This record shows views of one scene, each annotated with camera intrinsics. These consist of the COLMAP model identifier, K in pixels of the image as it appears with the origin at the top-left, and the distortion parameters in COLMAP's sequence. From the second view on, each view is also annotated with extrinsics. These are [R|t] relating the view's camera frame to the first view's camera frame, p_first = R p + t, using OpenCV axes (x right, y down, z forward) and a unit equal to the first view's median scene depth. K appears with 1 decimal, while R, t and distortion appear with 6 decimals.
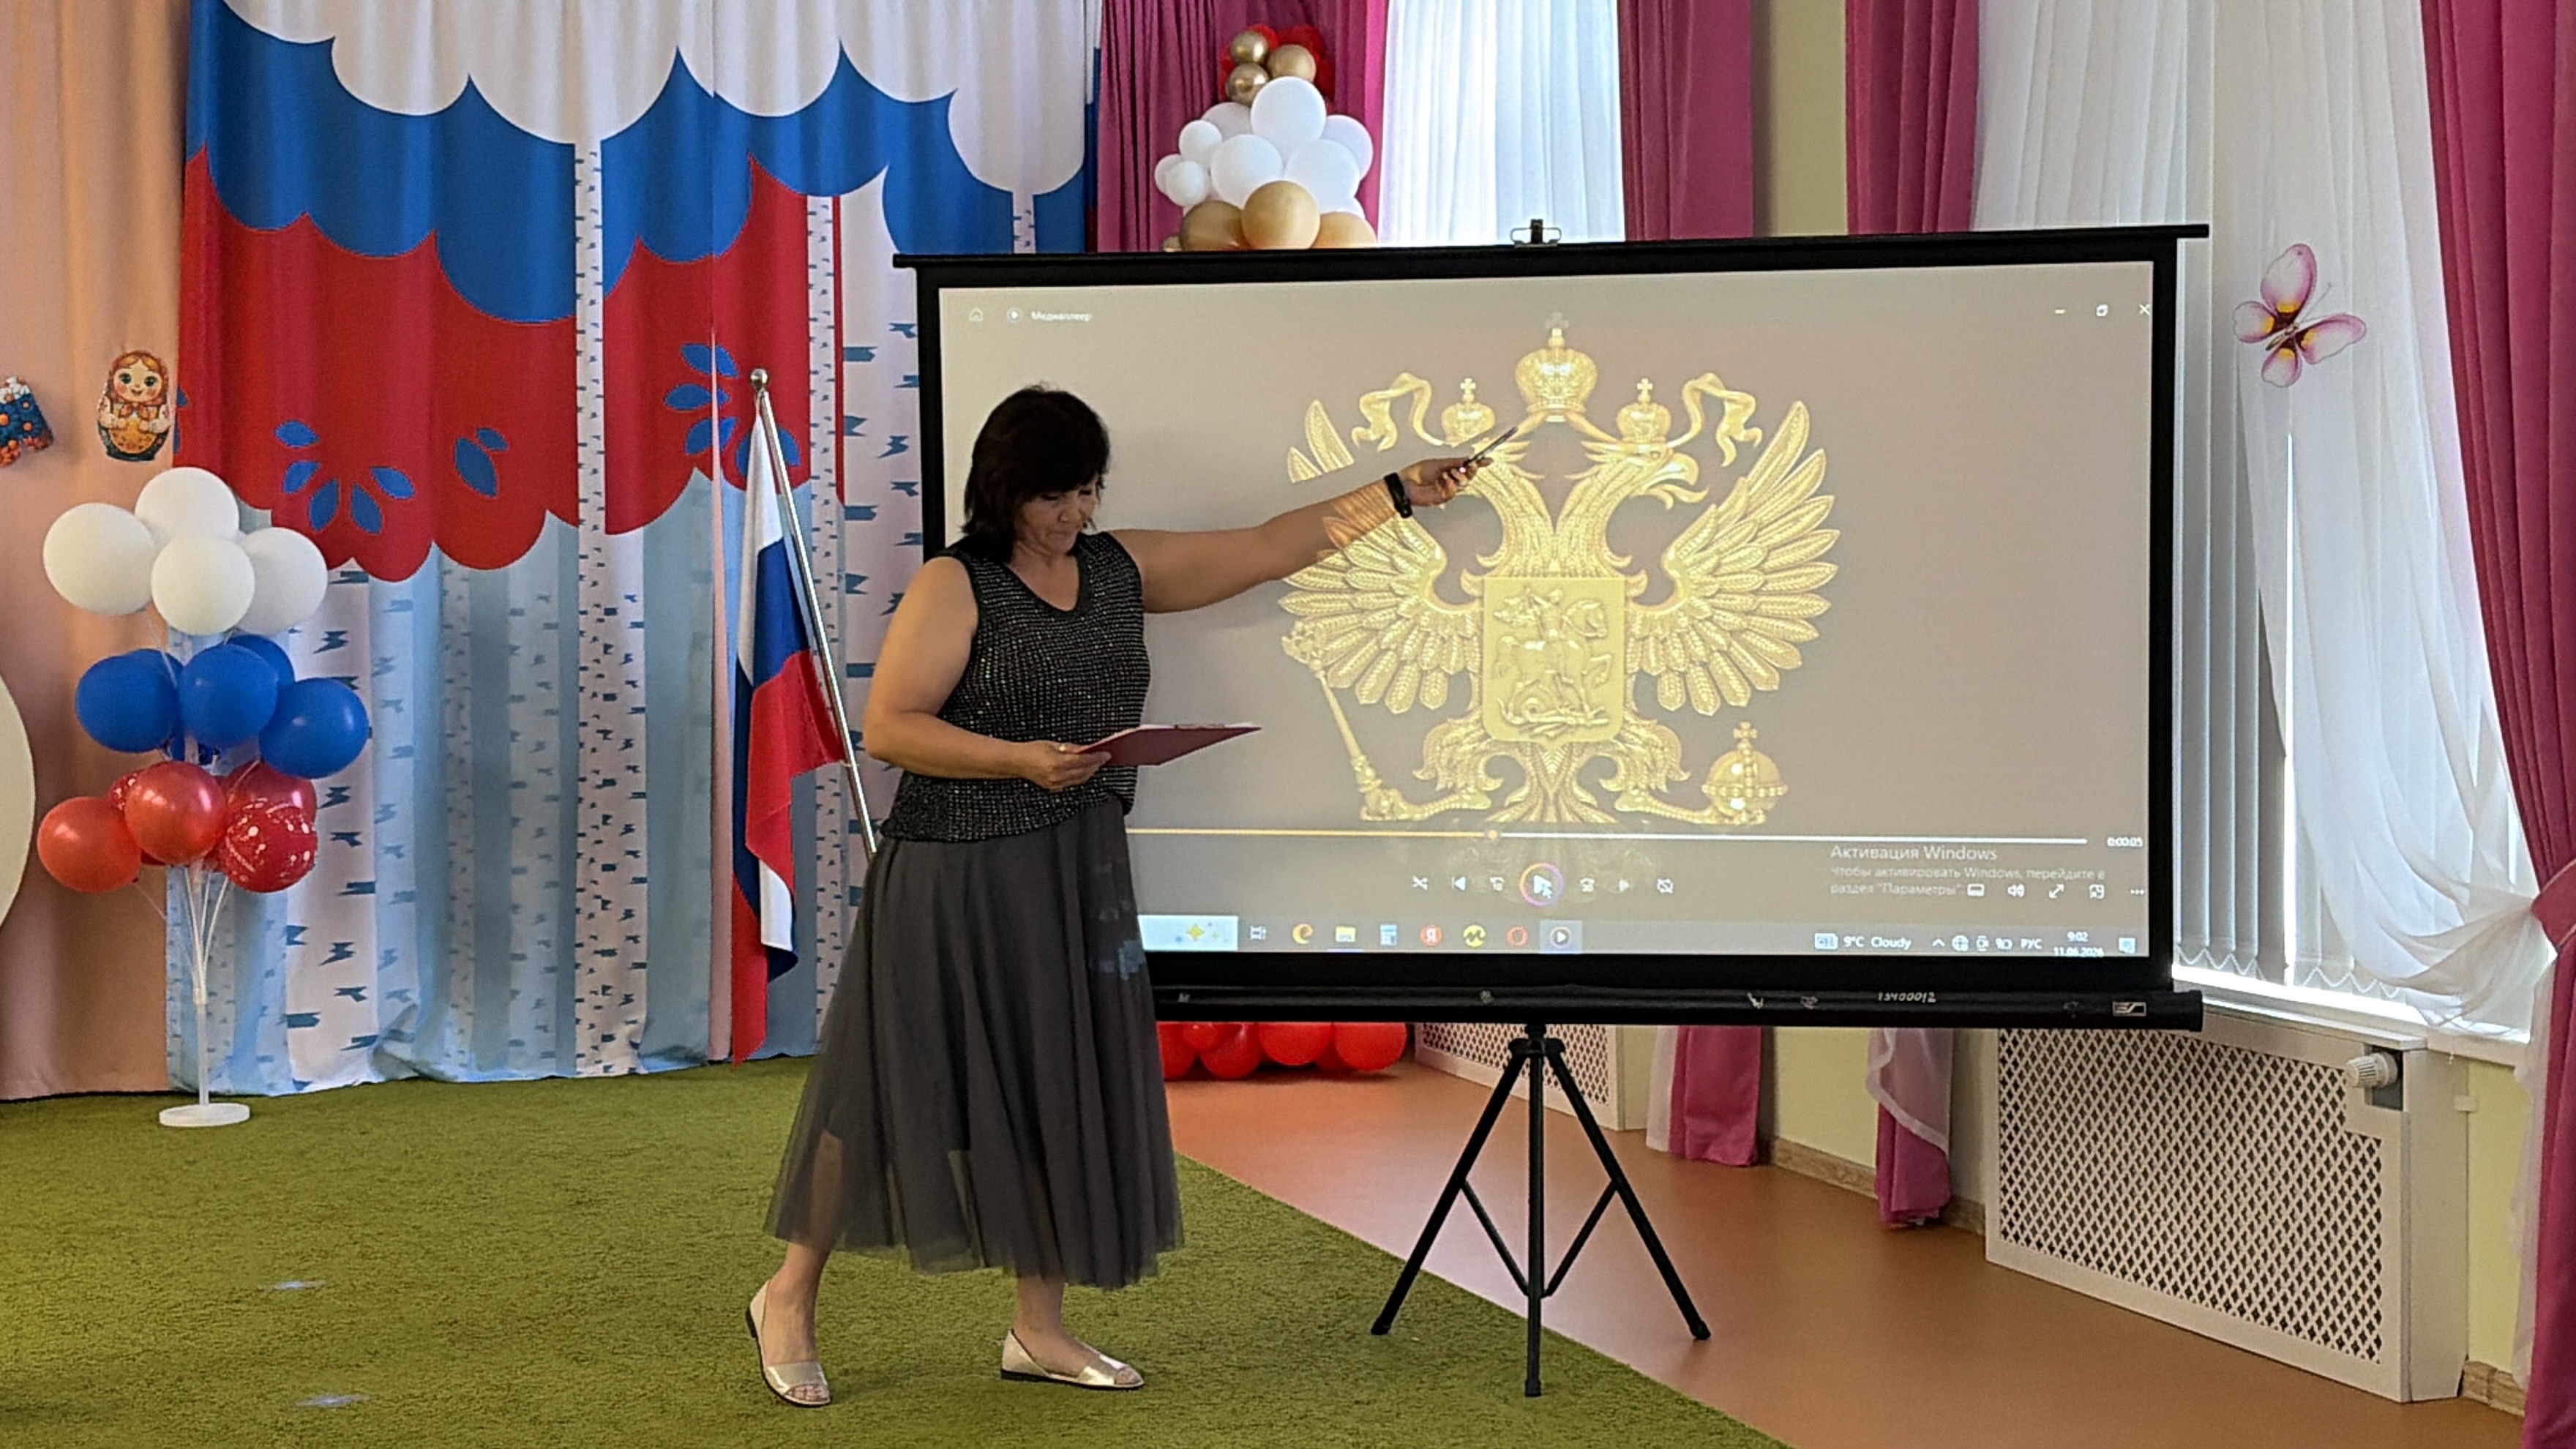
lens RADIAL K [[3988.0, 0, 1289.2], [0, 3988.0, 748.5], [0, 0, 1]] dist [0.288043, -1.223527]
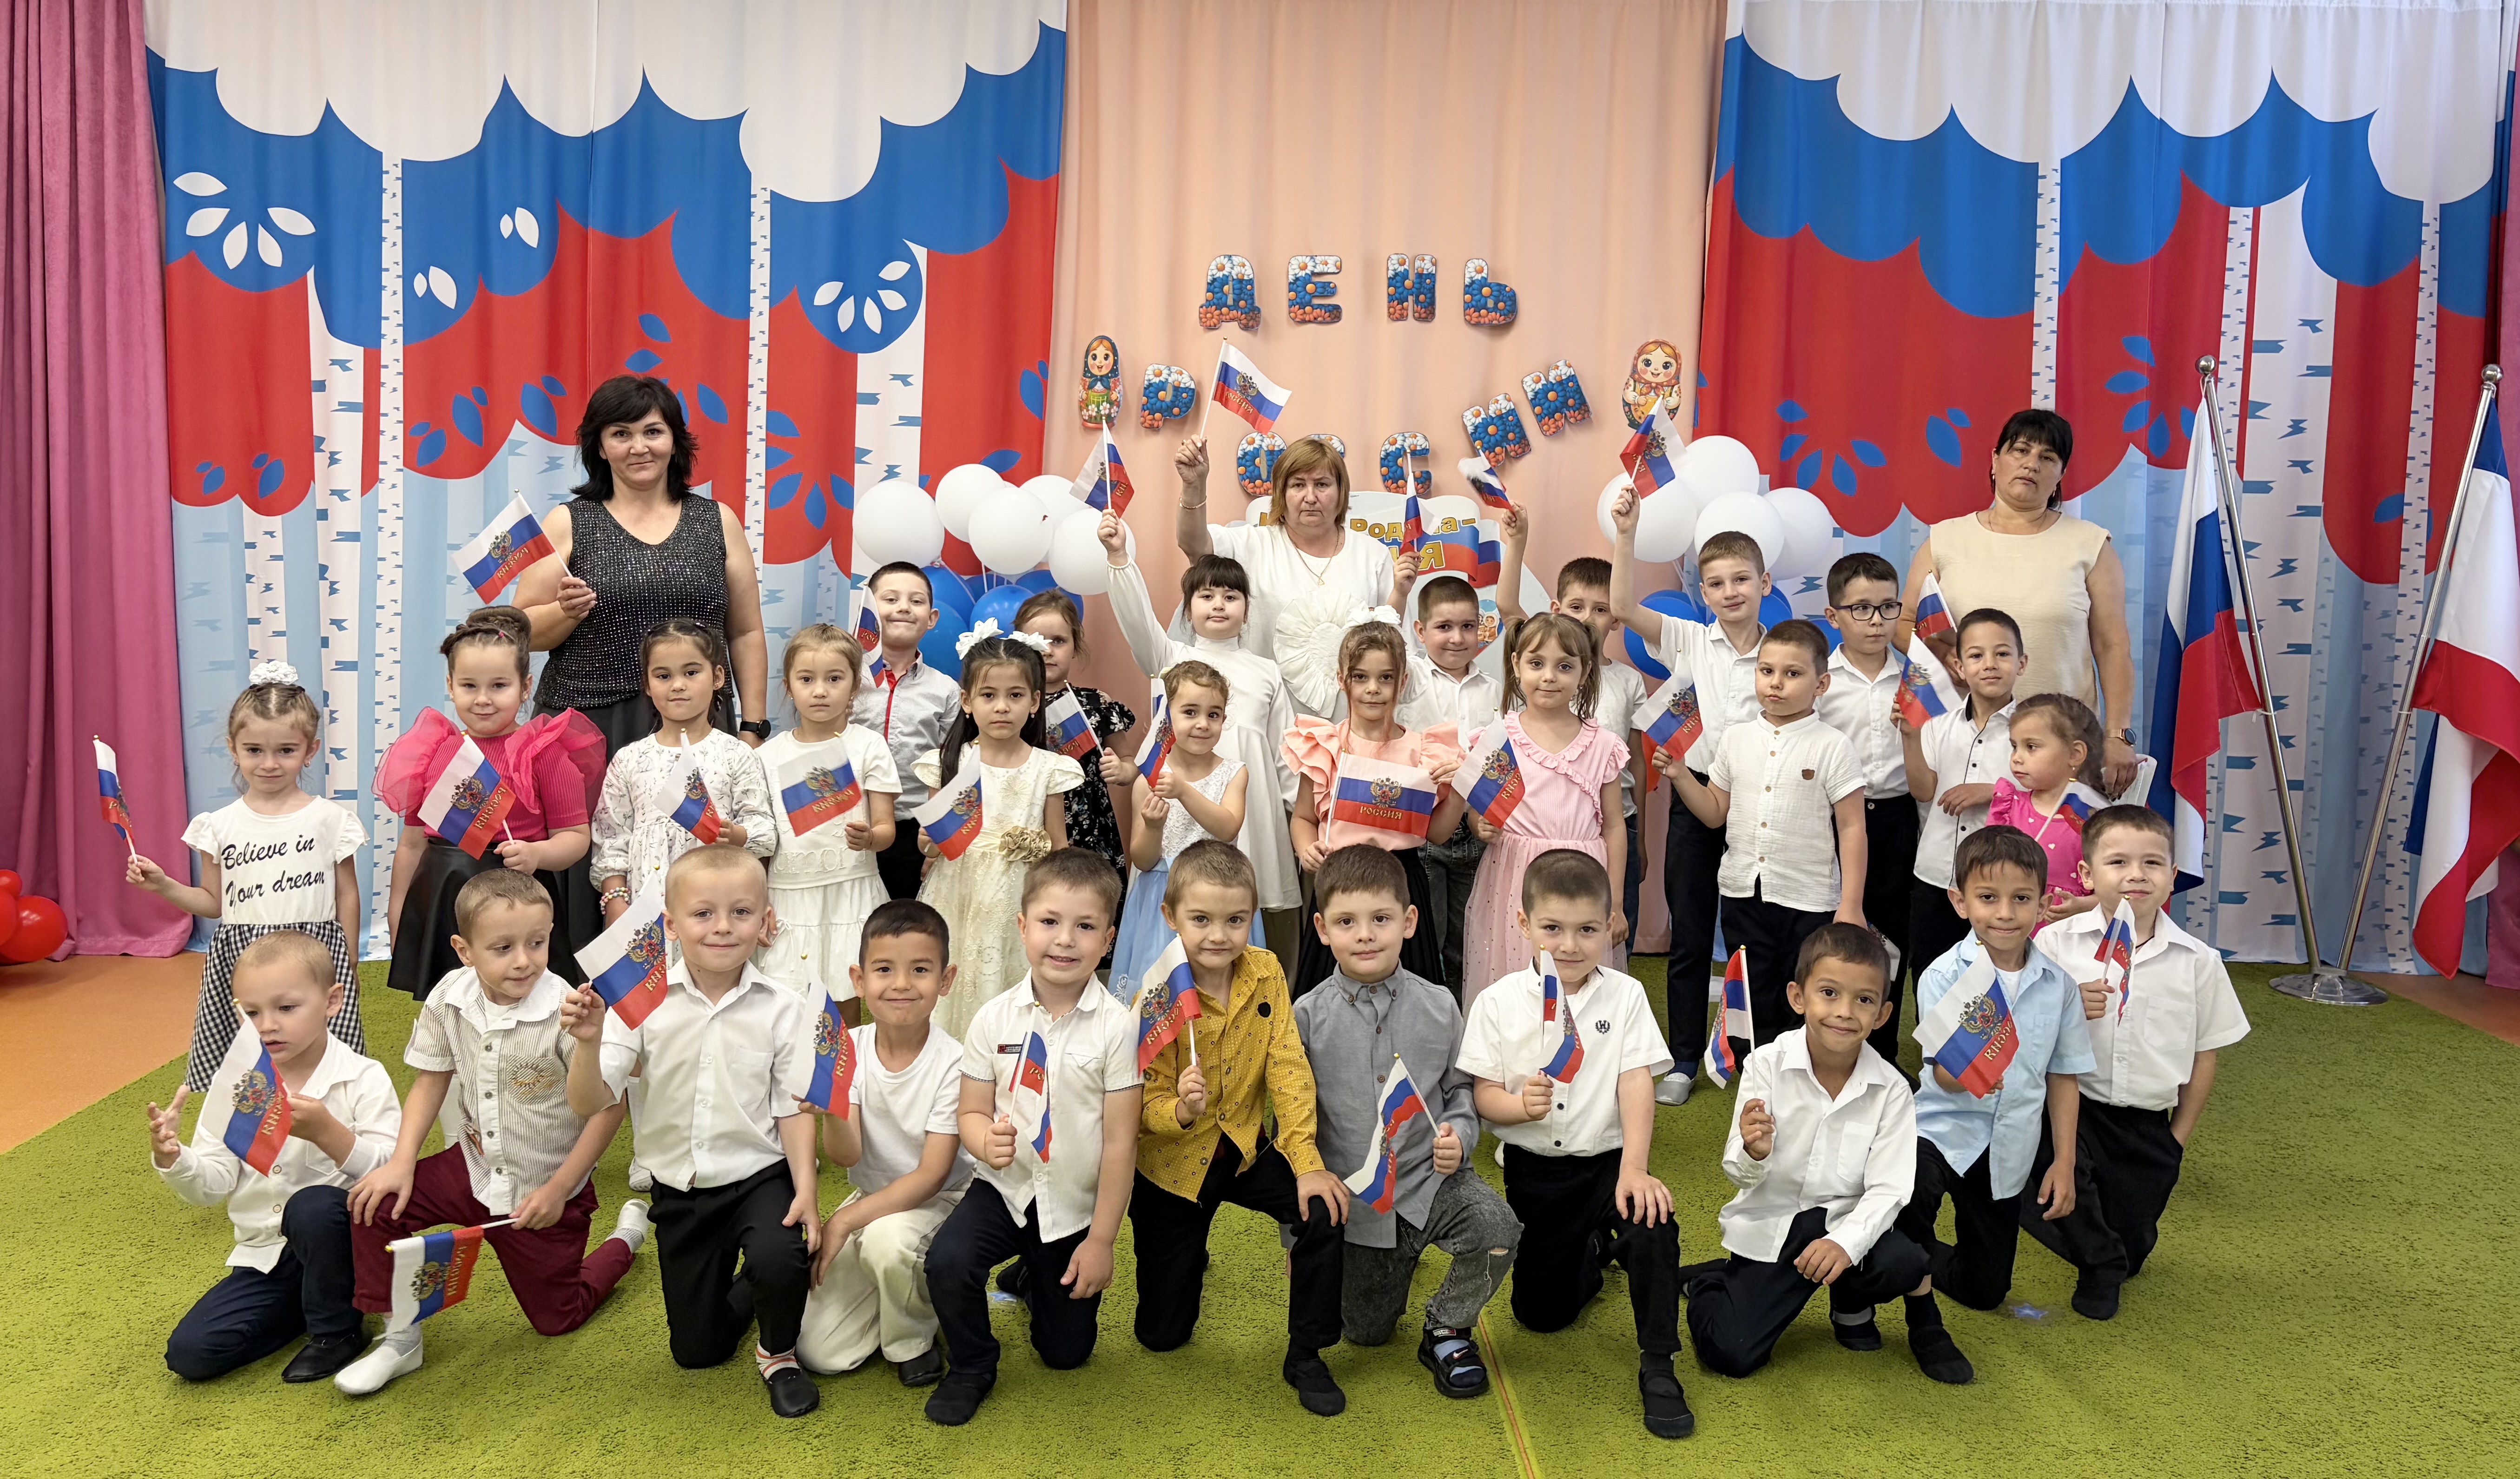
lens RADIAL K [[2002.1, 0, 1258.9], [0, 2002.1, 594.9], [0, 0, 1]] dist [0.029371, 0.000923]
pose [[0.956117, 0.042045, -0.289954, -0.214854], [-0.042601, 0.999082, 0.004396, -0.019320], [0.289873, 0.008149, 0.957031, 0.382323]]
